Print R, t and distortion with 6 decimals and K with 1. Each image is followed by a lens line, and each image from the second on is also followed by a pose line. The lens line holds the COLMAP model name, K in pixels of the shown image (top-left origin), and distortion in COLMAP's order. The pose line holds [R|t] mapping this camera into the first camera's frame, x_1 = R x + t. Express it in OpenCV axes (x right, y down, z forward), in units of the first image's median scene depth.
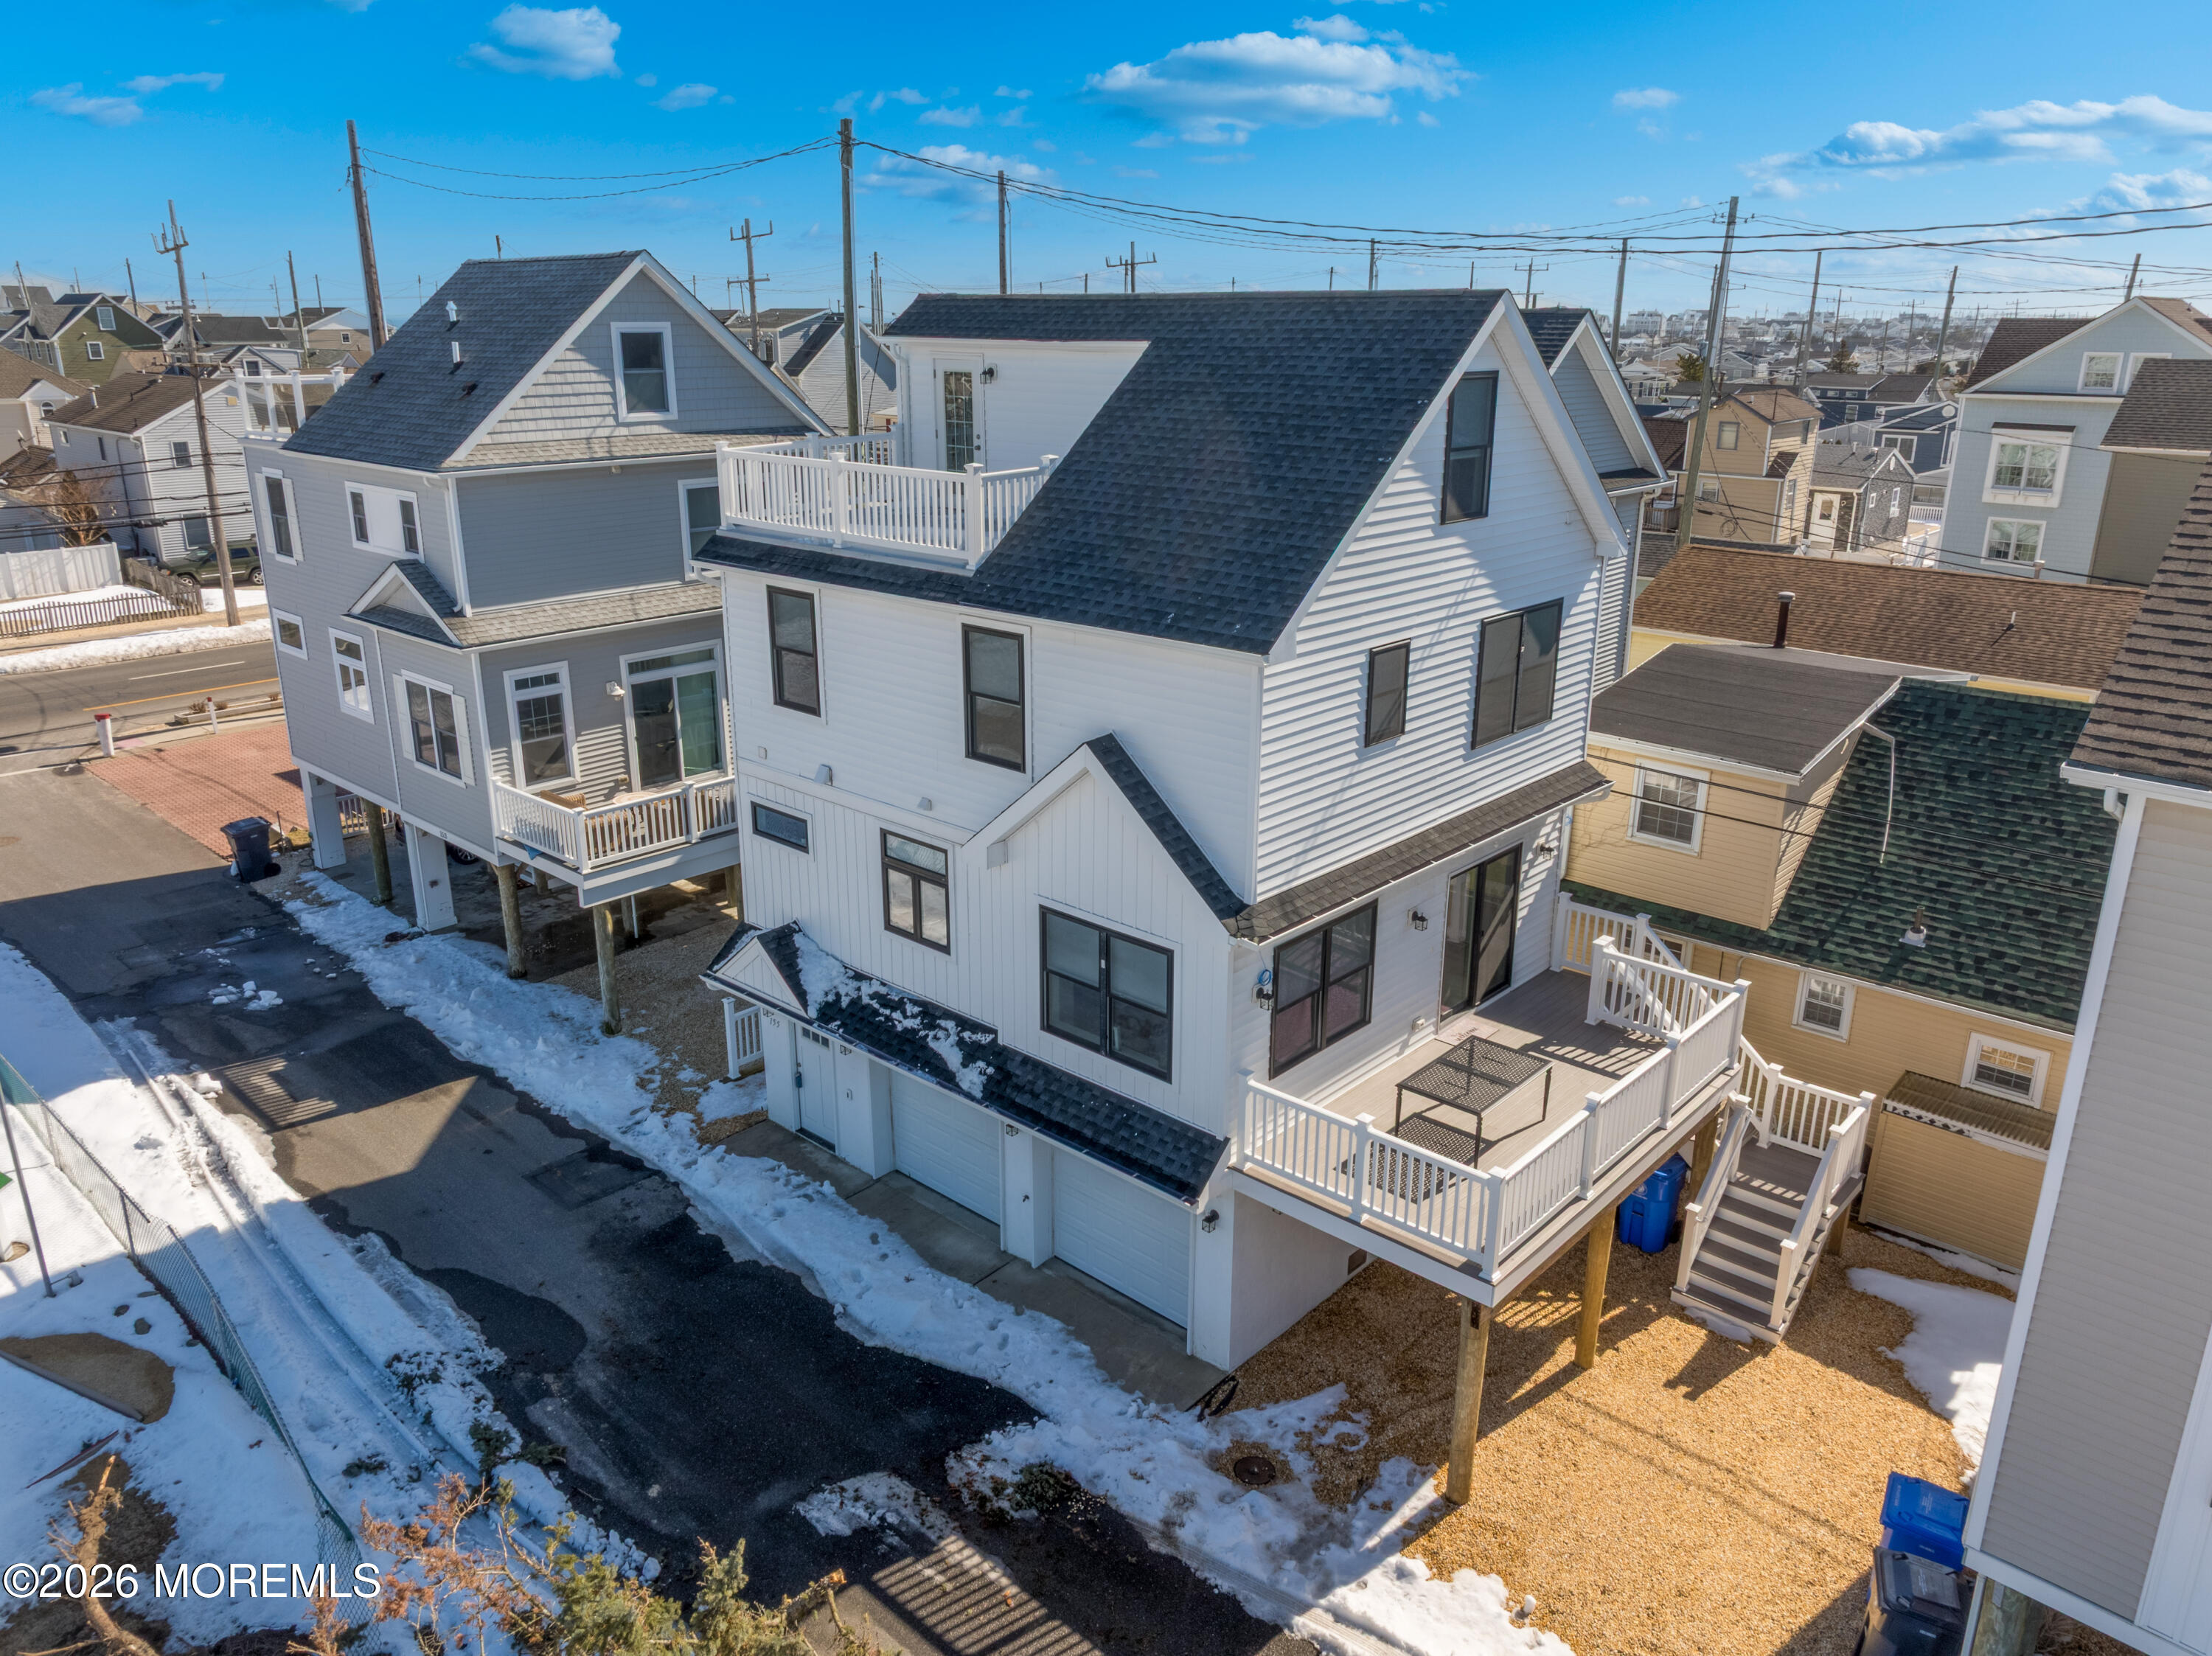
lens RADIAL K [[1559.3, 0, 1105.8], [0, 1559.3, 821.0], [0, 0, 1]] dist [-0.020147, 0.011761]
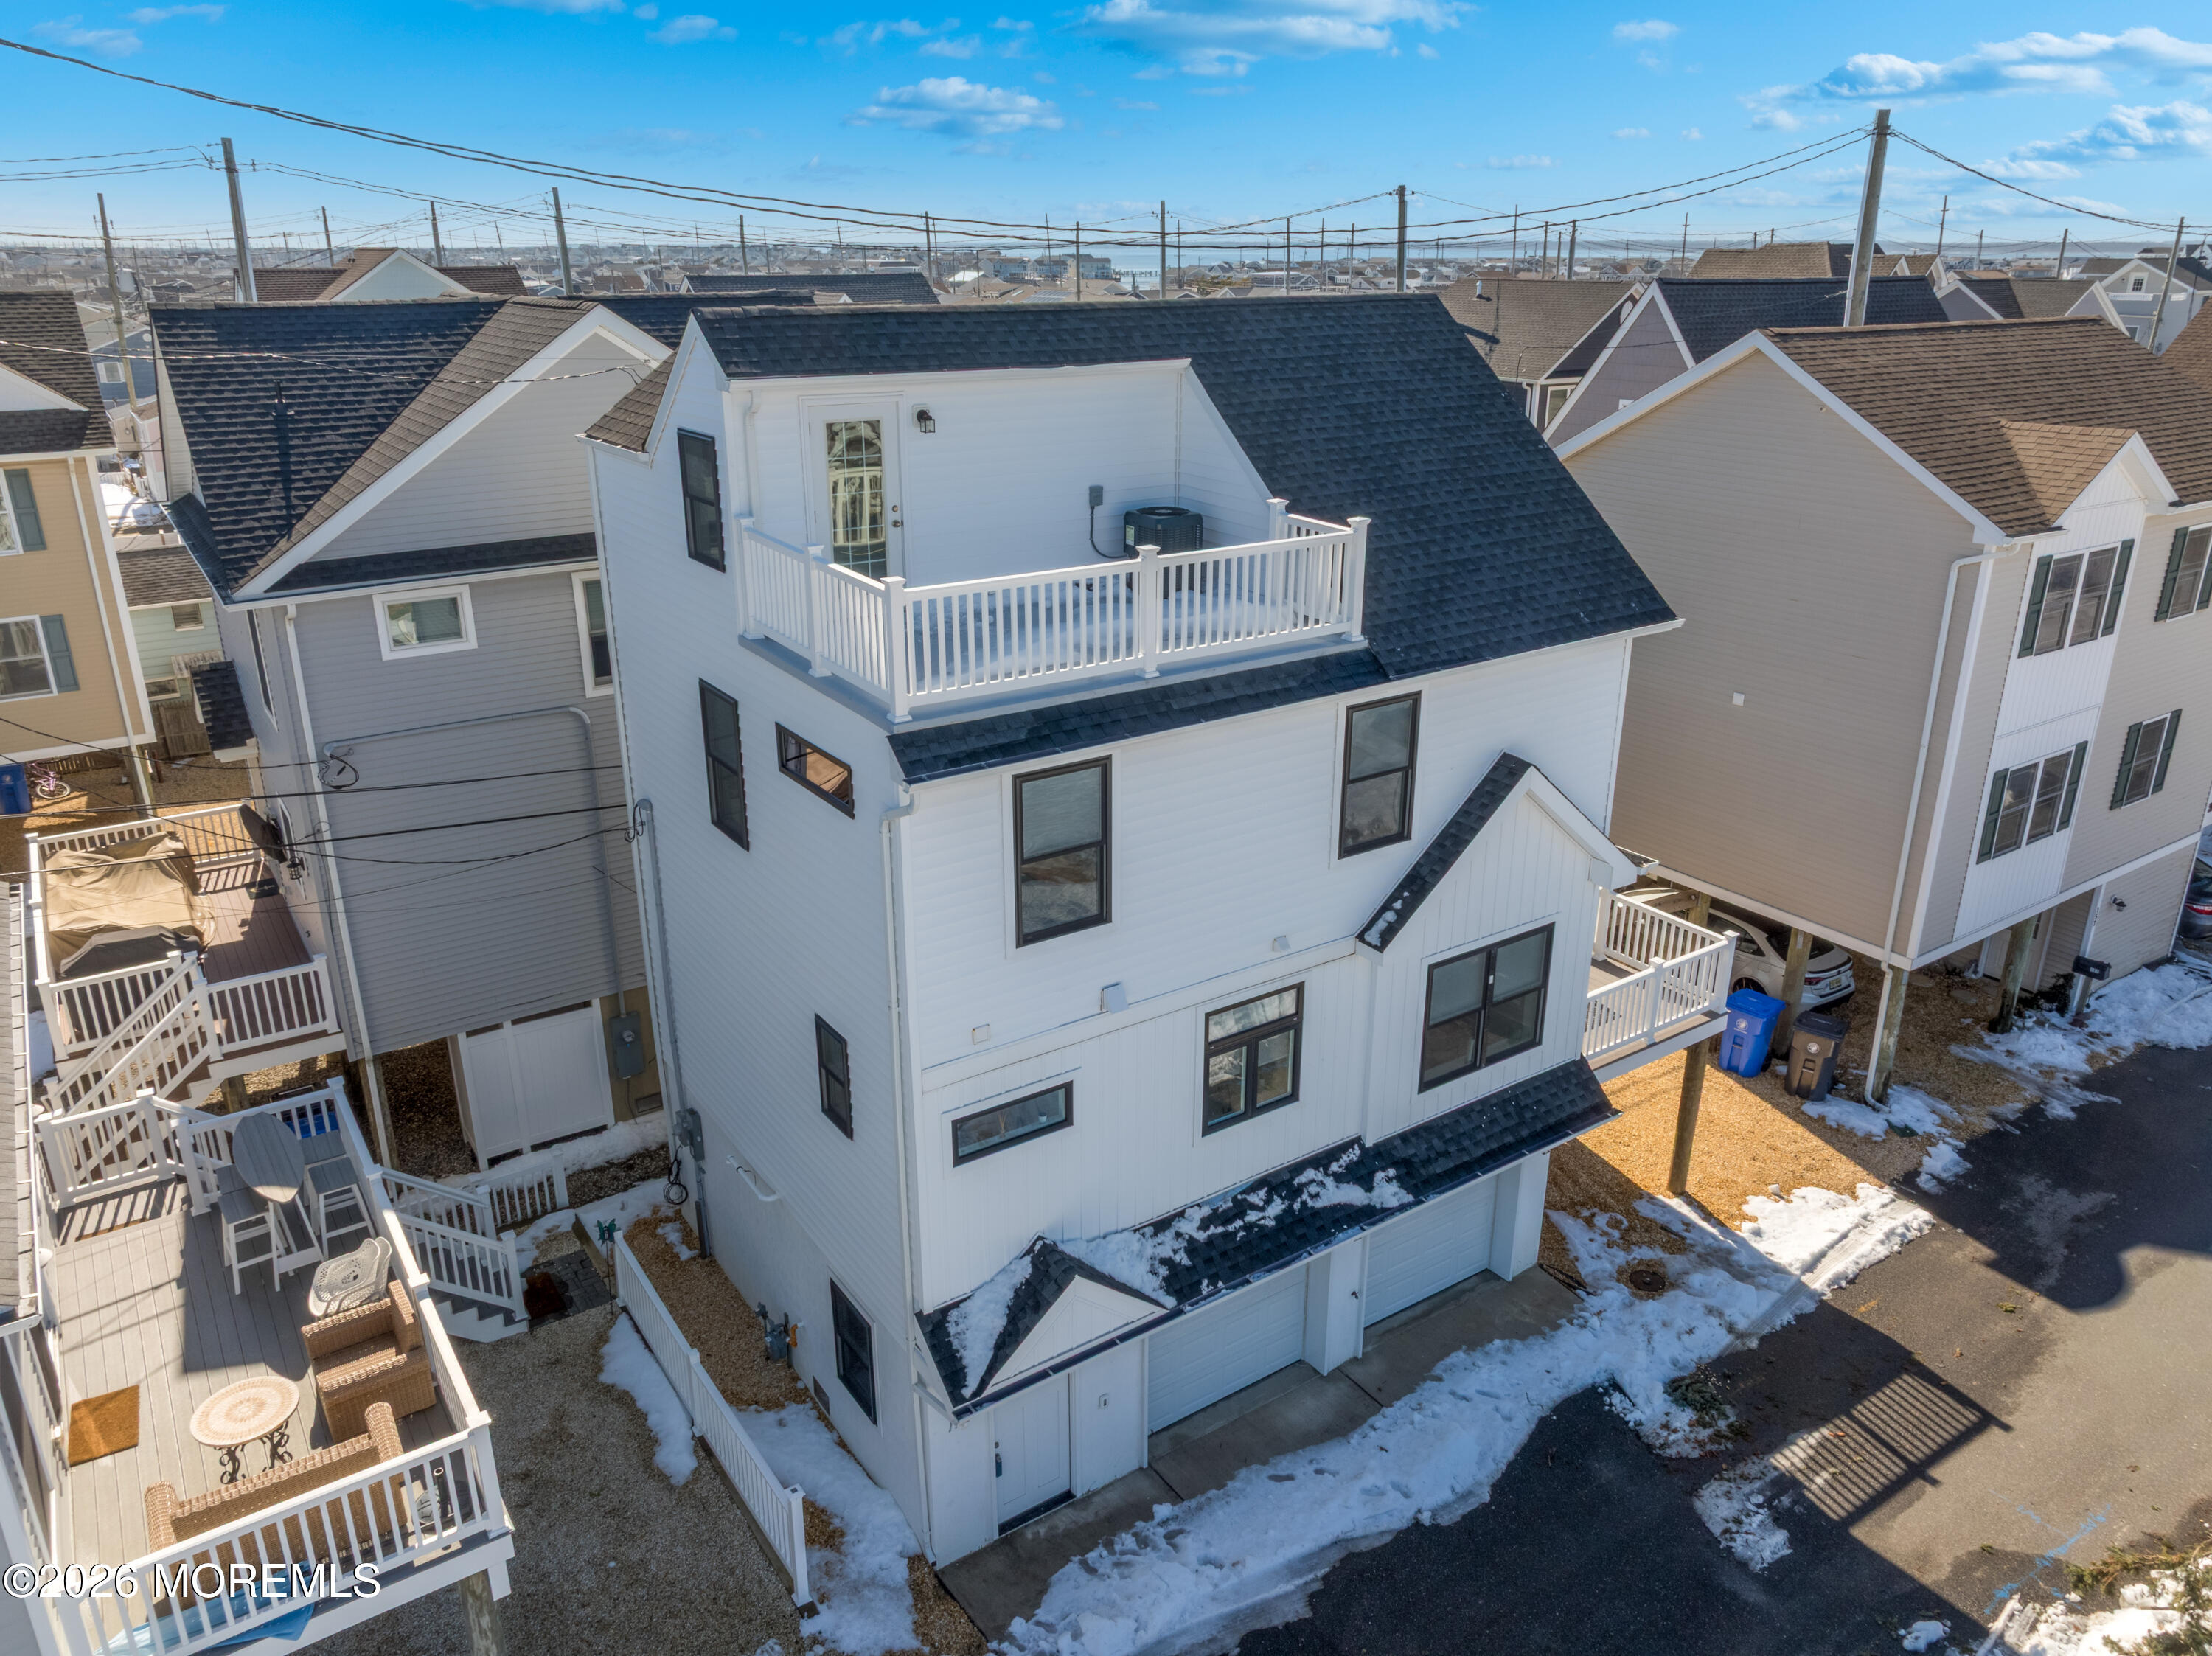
lens RADIAL K [[1559.3, 0, 1106.8], [0, 1559.3, 821.5], [0, 0, 1]] dist [-0.020147, 0.011761]
pose [[0.223473, -0.339843, 0.913546, -0.850258], [0.300336, 0.915655, 0.267158, -0.311370], [-0.927285, 0.214669, 0.306691, 0.814081]]
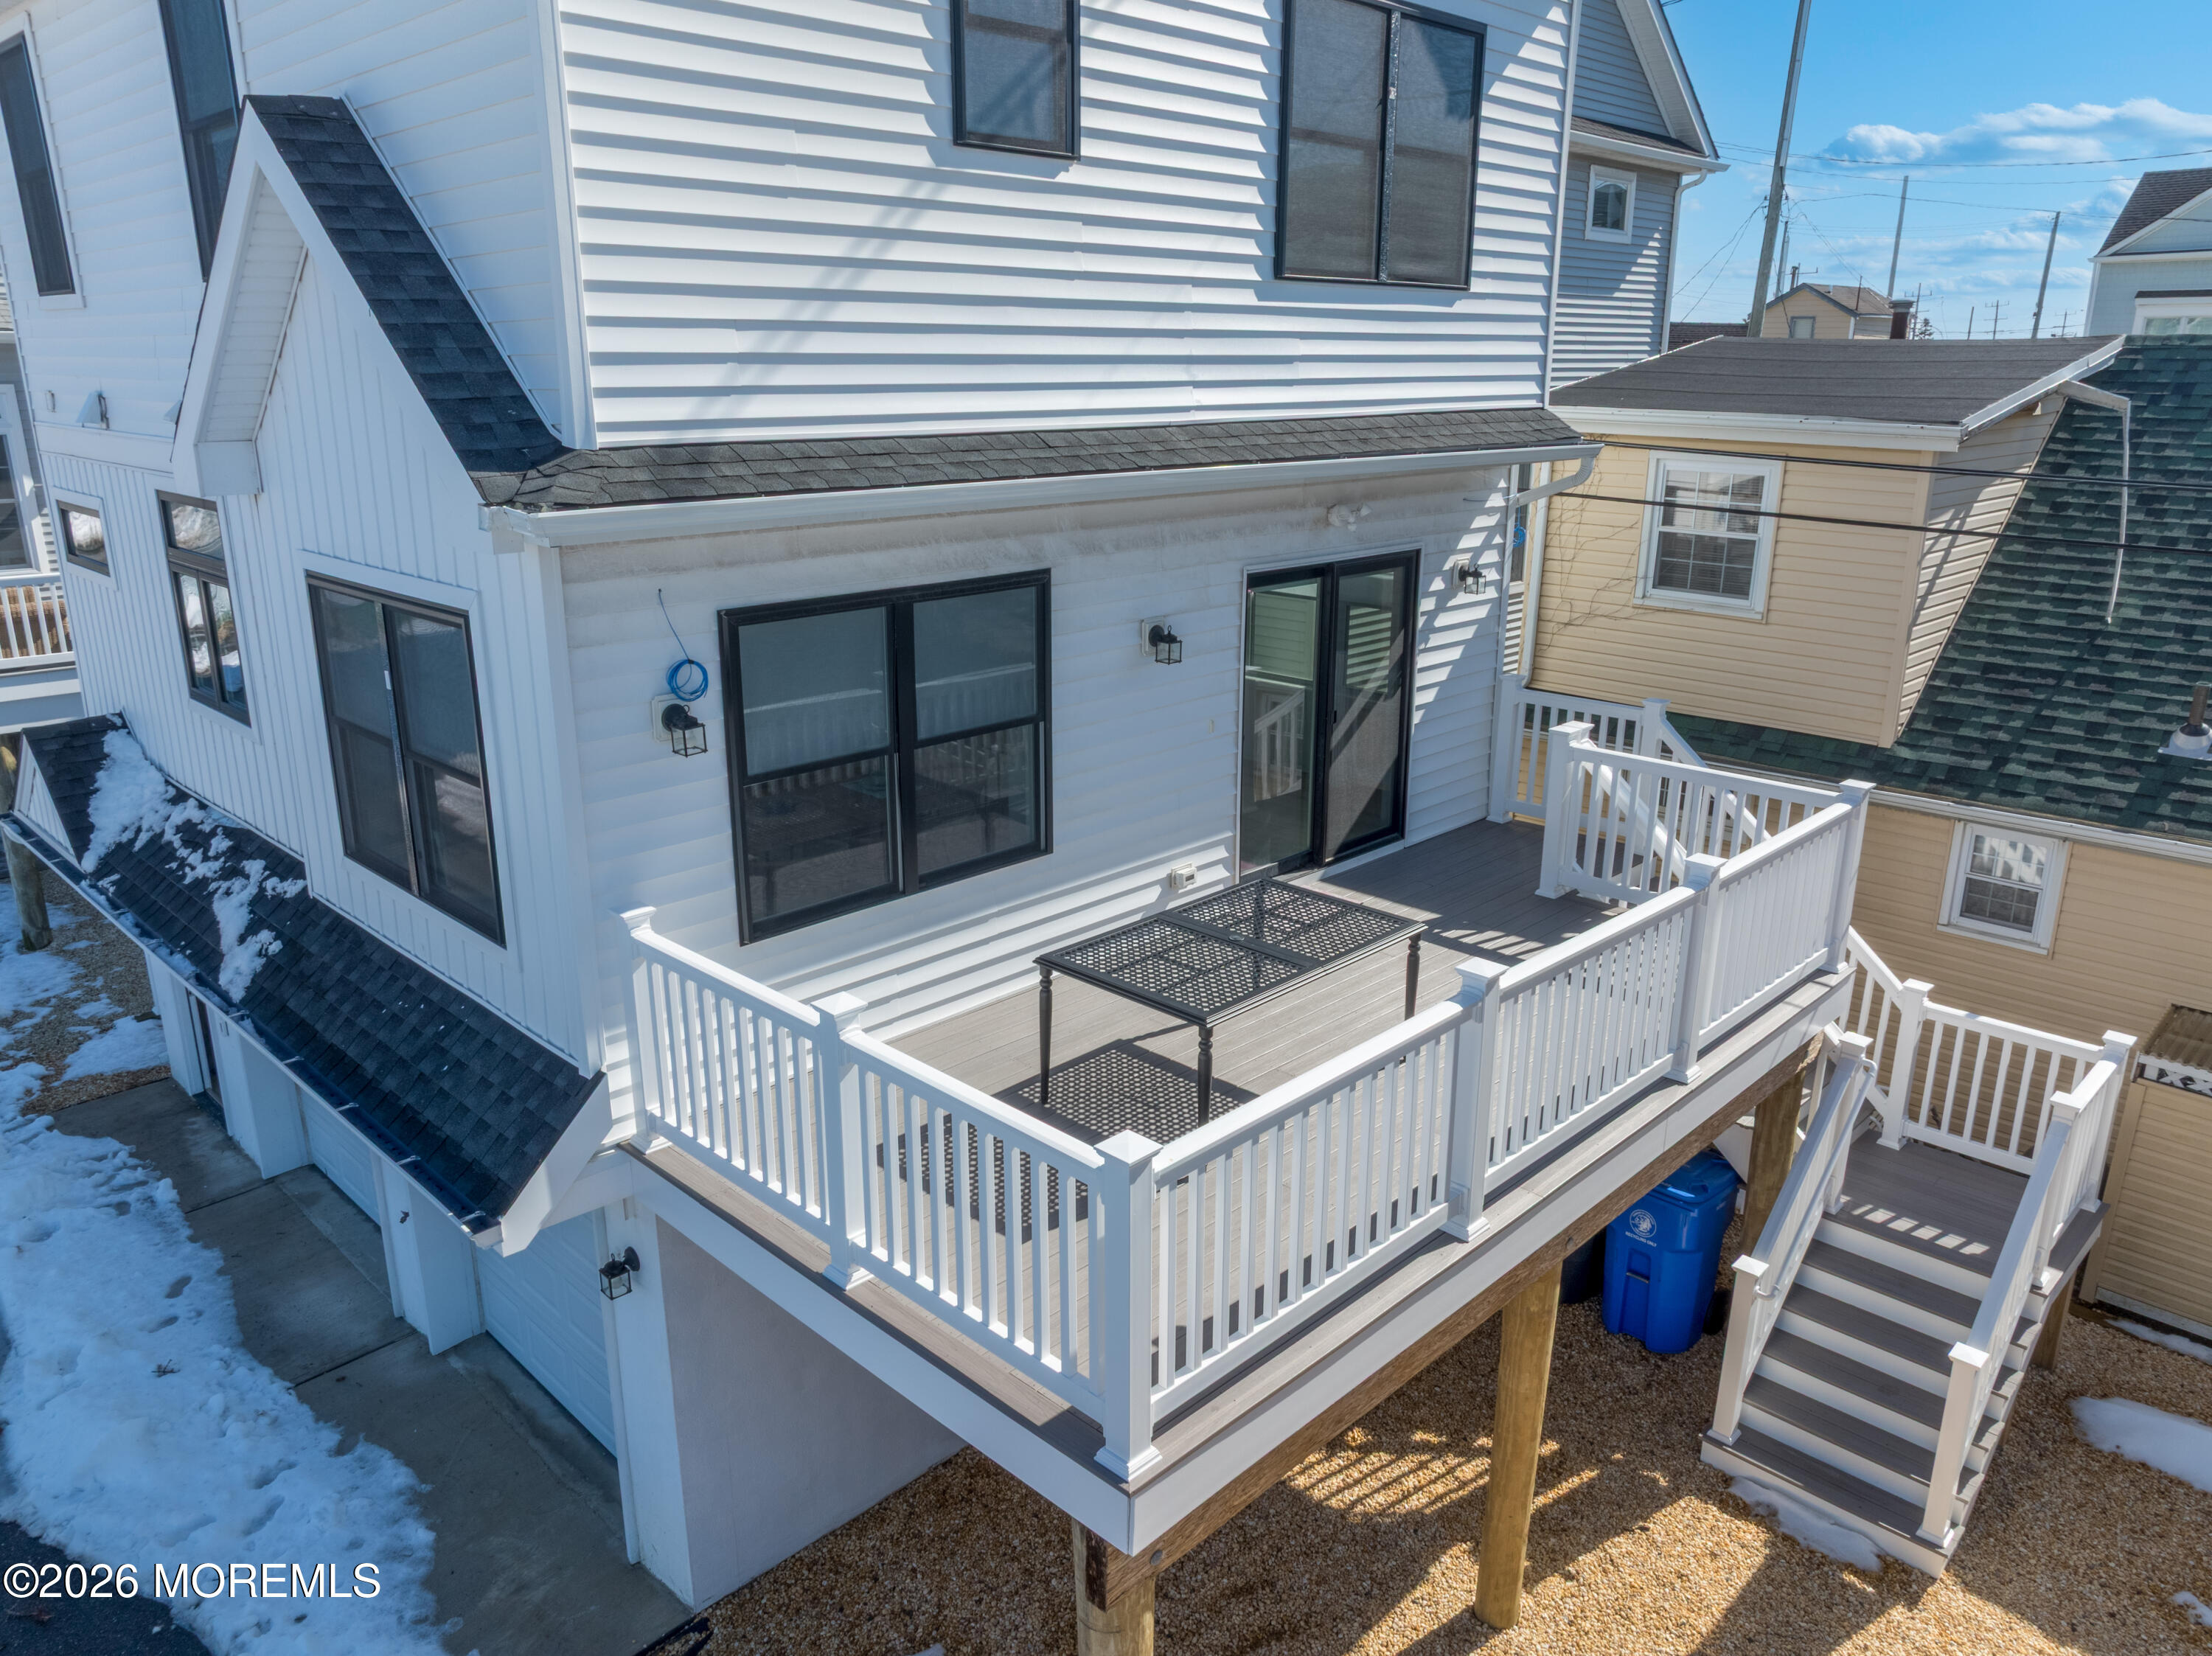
lens RADIAL K [[1559.3, 0, 1104.6], [0, 1559.3, 824.6], [0, 0, 1]] dist [-0.020147, 0.011761]
pose [[0.999218, 0.010774, -0.038053, 0.197628], [-0.011557, 0.999725, -0.020423, 0.126084], [0.037822, 0.020846, 0.999067, 0.515059]]
